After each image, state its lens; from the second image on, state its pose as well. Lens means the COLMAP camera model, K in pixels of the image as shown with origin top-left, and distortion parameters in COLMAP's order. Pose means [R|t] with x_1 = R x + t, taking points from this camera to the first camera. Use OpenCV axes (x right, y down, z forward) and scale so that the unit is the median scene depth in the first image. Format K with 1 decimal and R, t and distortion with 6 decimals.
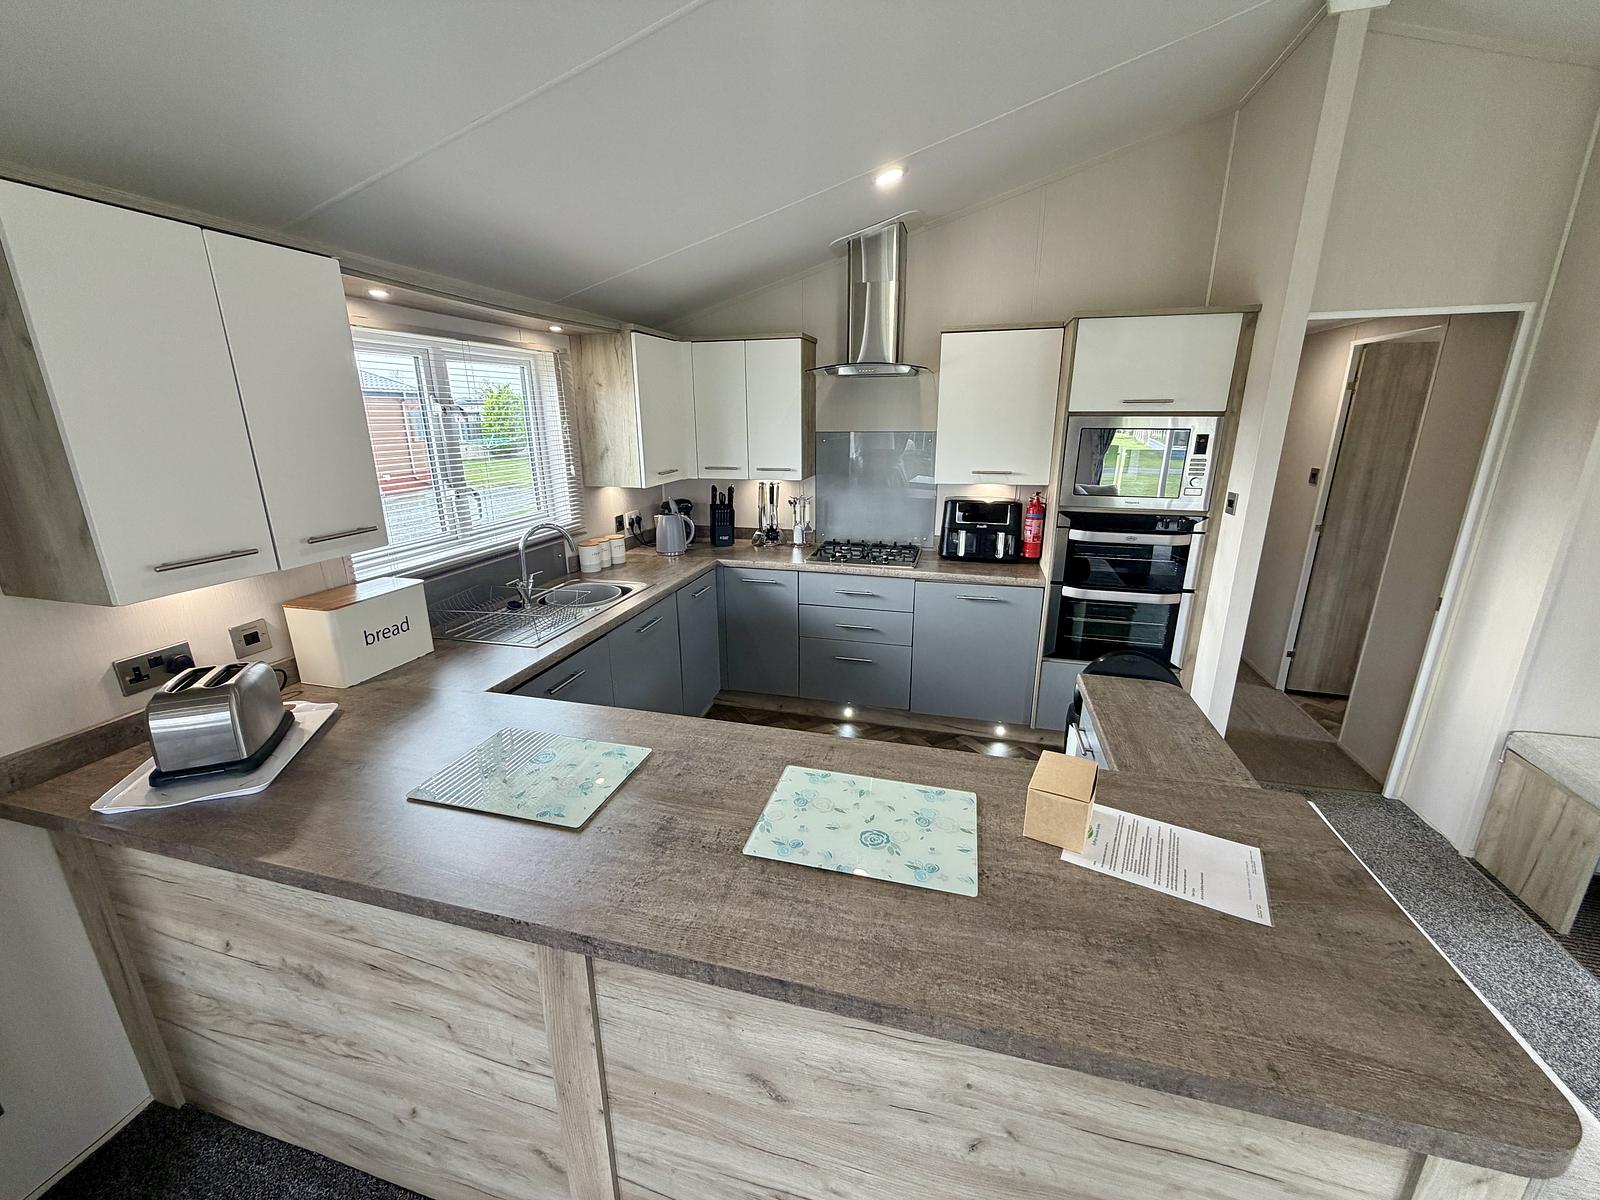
lens RADIAL K [[642.9, 0, 799.3], [0, 642.9, 597.4], [0, 0, 1]] dist [-0.000862, -0.000030]
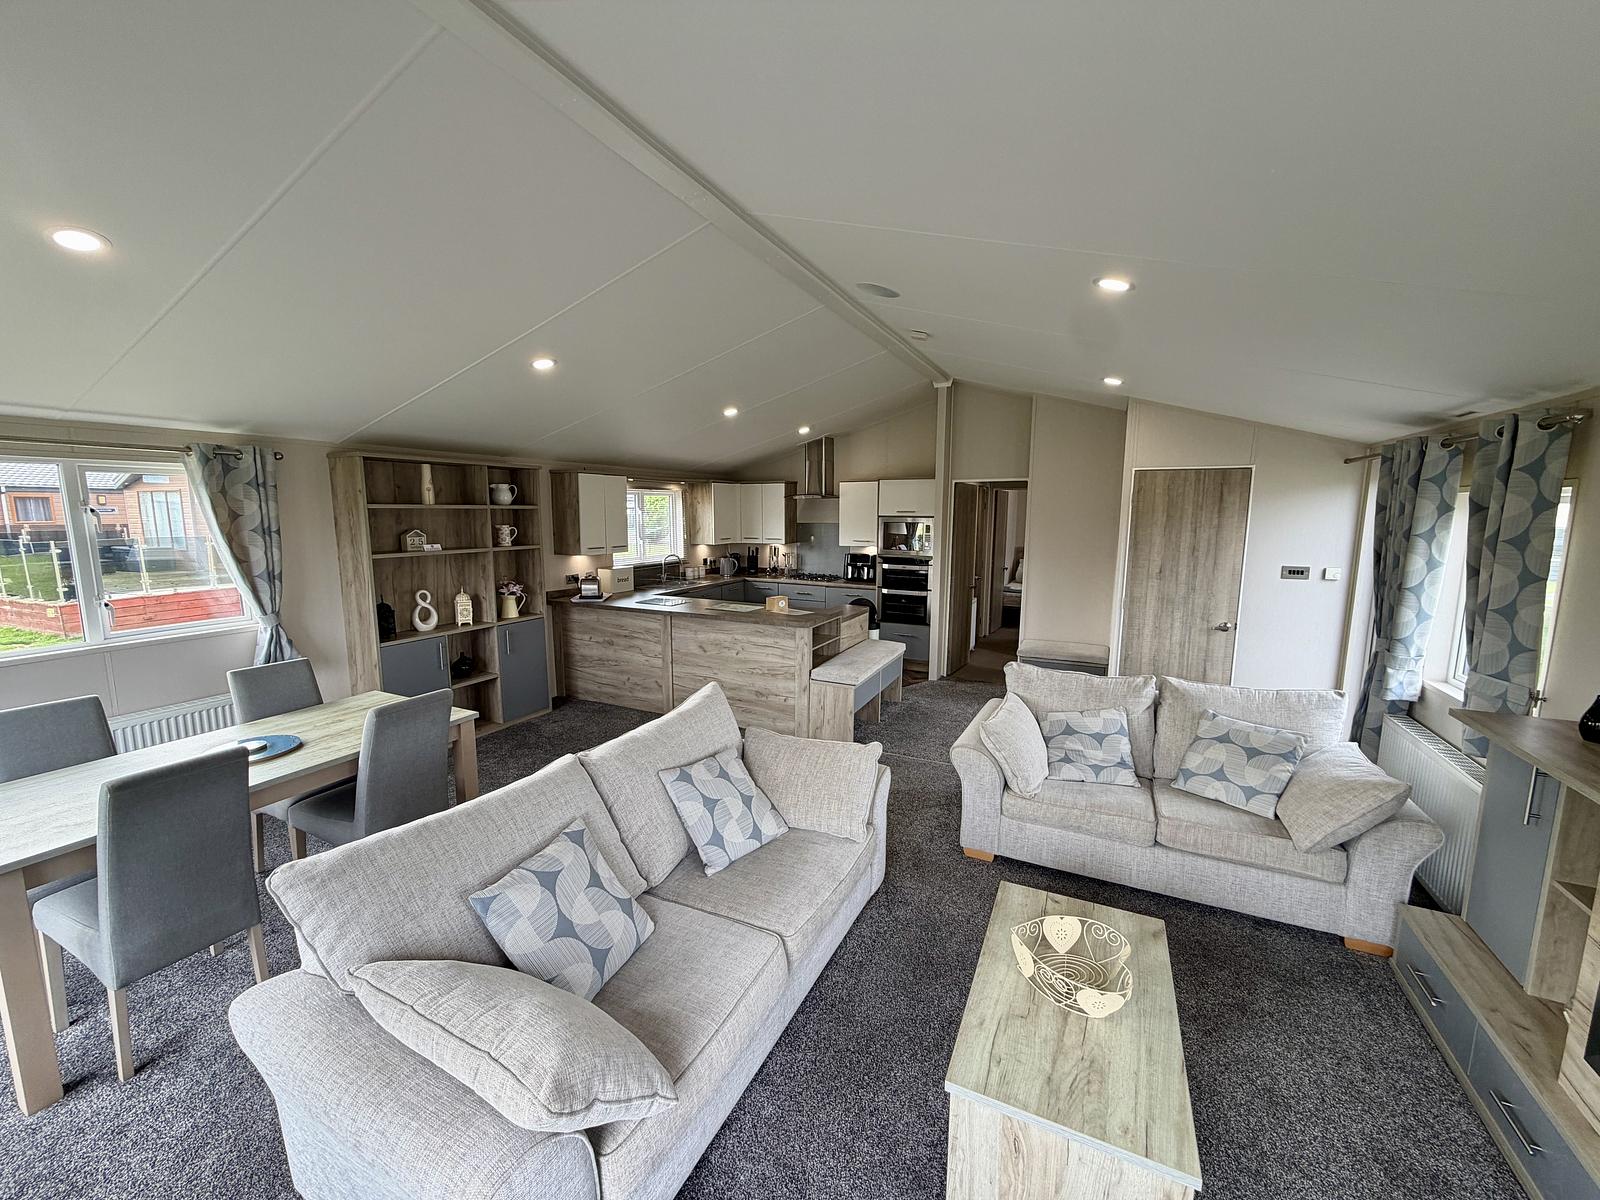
lens RADIAL K [[642.9, 0, 796.9], [0, 642.9, 600.5], [0, 0, 1]] dist [-0.000862, -0.000030]
pose [[0.980718, 0.034379, -0.192379, 0.529565], [-0.060739, 0.989273, -0.132852, 0.333295], [0.185748, 0.141975, 0.972286, -1.235057]]
